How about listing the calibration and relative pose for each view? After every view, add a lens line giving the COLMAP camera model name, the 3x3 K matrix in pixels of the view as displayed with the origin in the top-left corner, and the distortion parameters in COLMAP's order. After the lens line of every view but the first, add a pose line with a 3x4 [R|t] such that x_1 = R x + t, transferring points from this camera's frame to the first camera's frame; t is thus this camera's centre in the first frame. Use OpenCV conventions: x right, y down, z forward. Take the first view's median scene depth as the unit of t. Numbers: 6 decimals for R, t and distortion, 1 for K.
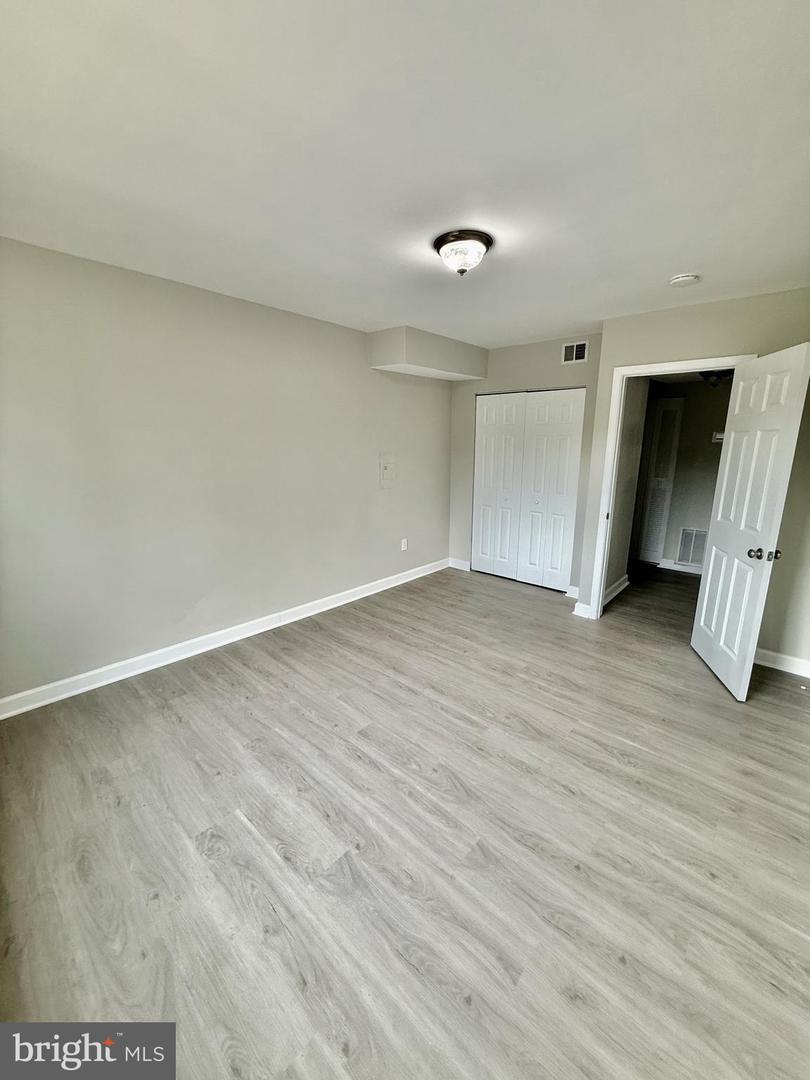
lens RADIAL K [[435.7, 0, 403.4], [0, 435.7, 530.4], [0, 0, 1]] dist [-0.001488, 0.000073]
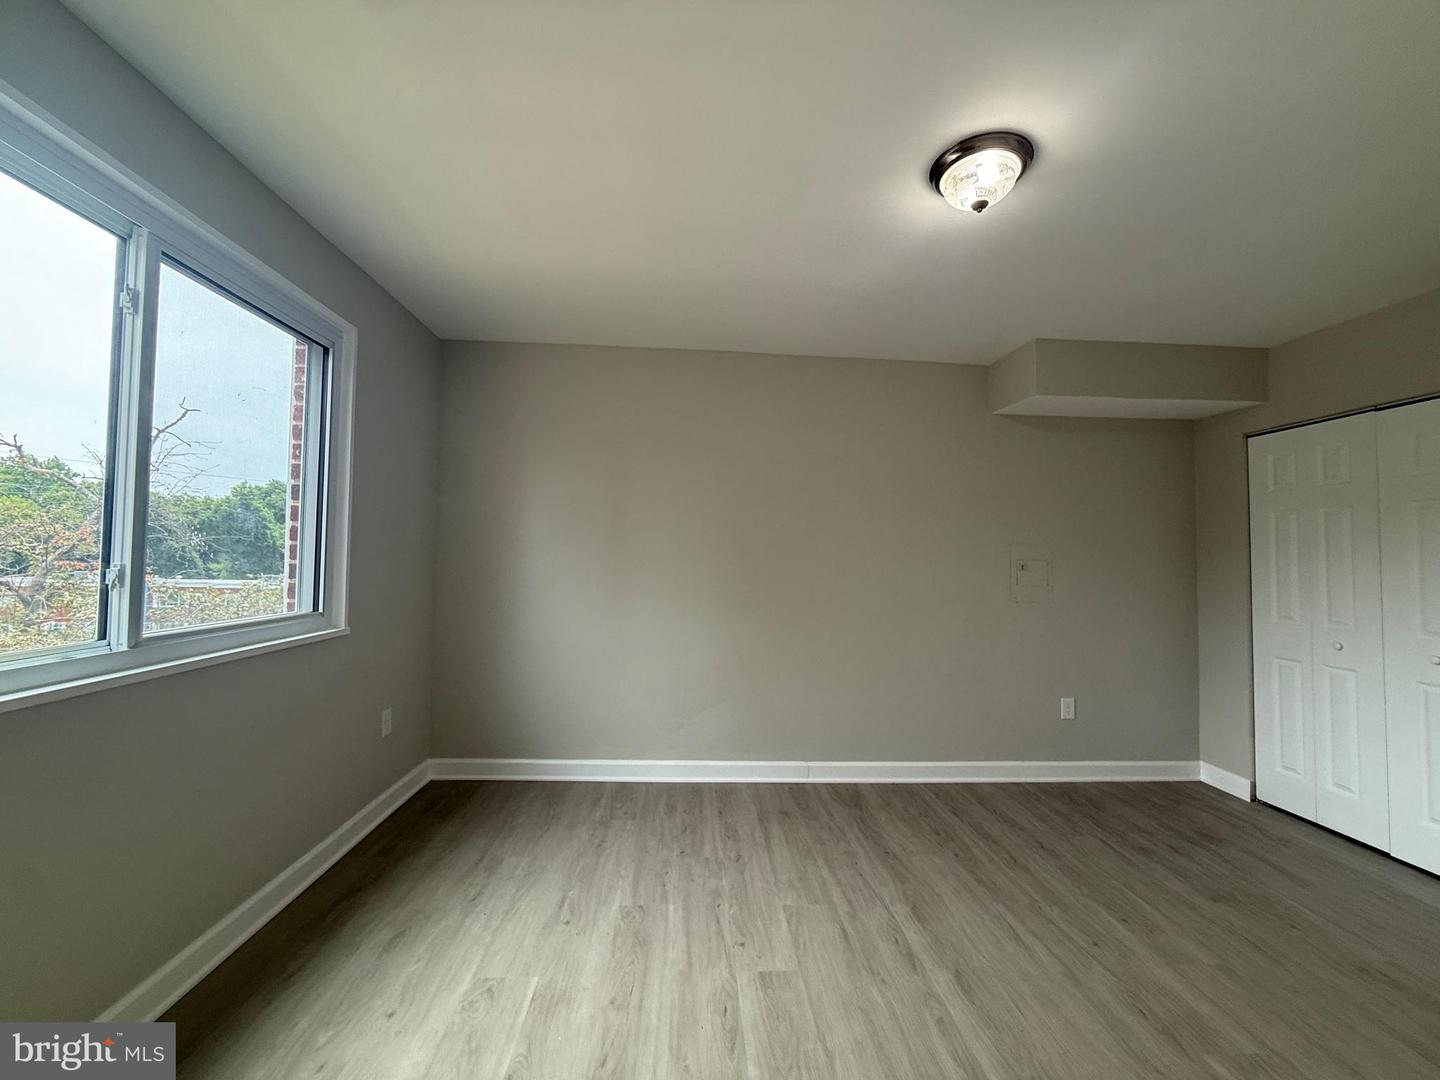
lens RADIAL K [[572.2, 0, 720.0], [0, 572.2, 540.0], [0, 0, 1]] dist [0.000279, 0.000103]
pose [[0.715114, -0.015727, -0.698830, 0.315939], [-0.157474, 0.970422, -0.182983, 0.043682], [0.681038, 0.240901, 0.691486, 0.240052]]
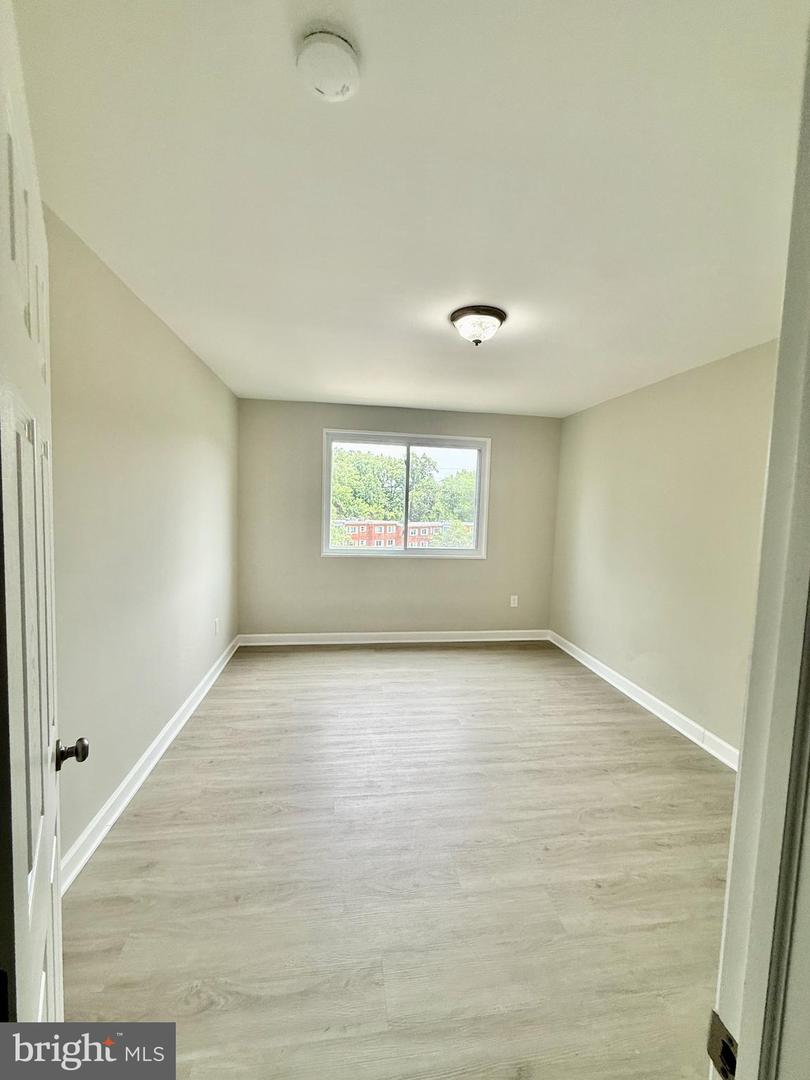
lens RADIAL K [[429.1, 0, 407.8], [0, 429.1, 538.2], [0, 0, 1]] dist [0.000279, 0.000103]
pose [[-0.632119, 0.032771, -0.774178, 0.773977], [-0.195536, 0.960025, 0.200293, -0.230579], [0.749794, 0.277989, -0.600443, 1.204733]]
